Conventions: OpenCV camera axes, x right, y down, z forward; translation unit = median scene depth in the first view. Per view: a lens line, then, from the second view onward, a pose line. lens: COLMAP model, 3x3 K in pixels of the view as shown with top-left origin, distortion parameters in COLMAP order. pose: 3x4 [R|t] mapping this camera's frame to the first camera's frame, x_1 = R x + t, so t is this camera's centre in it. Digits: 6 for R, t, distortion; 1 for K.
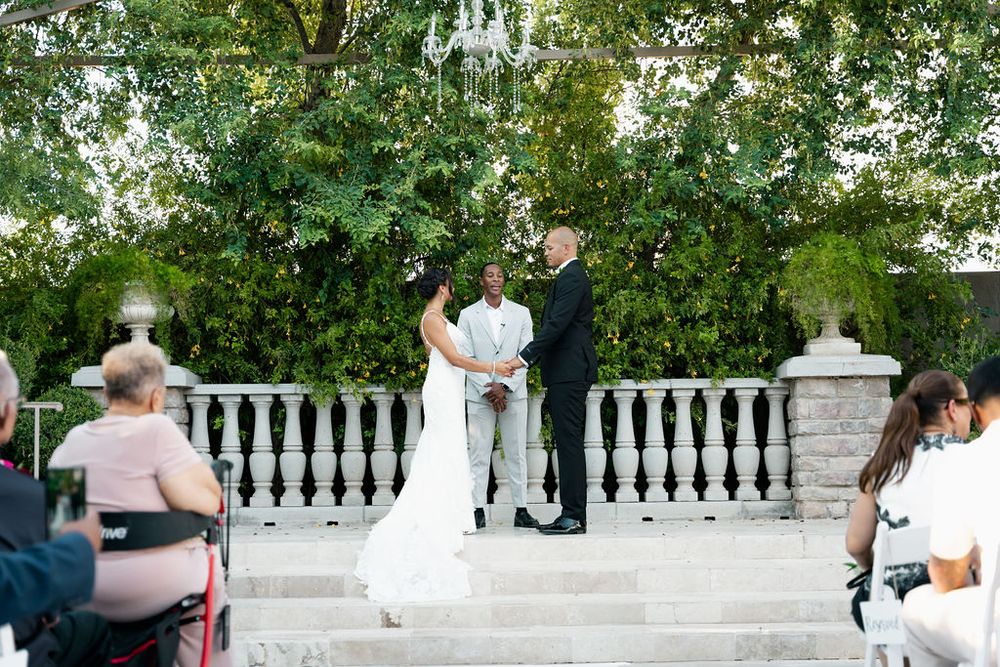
lens RADIAL K [[1639.2, 0, 526.1], [0, 1639.2, 348.8], [0, 0, 1]] dist [-0.034881, 0.000000]
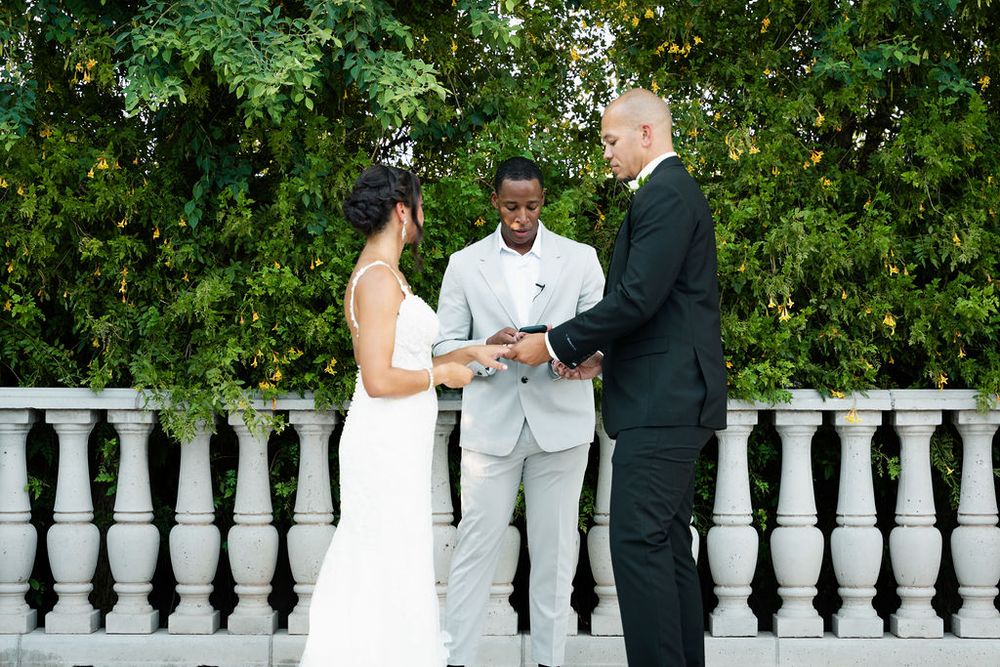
lens RADIAL K [[1885.9, 0, 491.4], [0, 1885.9, 339.3], [0, 0, 1]] dist [0.051885, 0.000000]
pose [[0.998376, 0.015628, -0.054781, -0.001527], [-0.012626, 0.998422, 0.054720, -0.026808], [0.055549, -0.053939, 0.996998, 0.431115]]
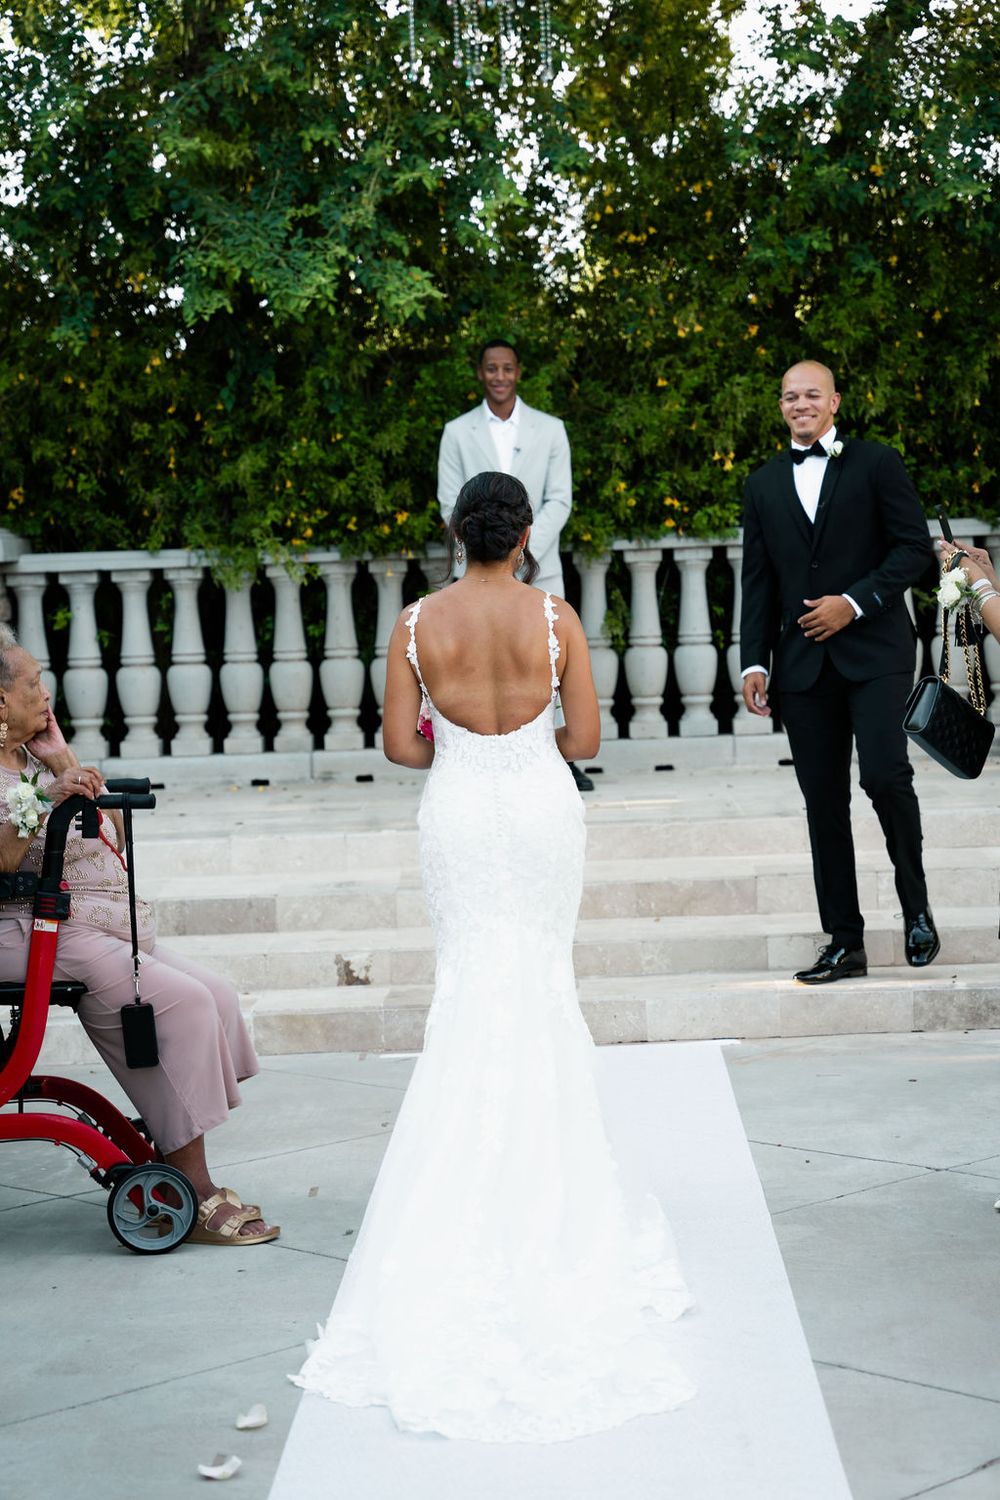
lens RADIAL K [[2899.9, 0, 576.5], [0, 2899.9, 804.4], [0, 0, 1]] dist [-0.015600, 0.000000]
pose [[0.999581, -0.022267, -0.018510, 0.016657], [0.024859, 0.987718, 0.154257, -0.045807], [0.014847, -0.154653, 0.987857, -0.045911]]
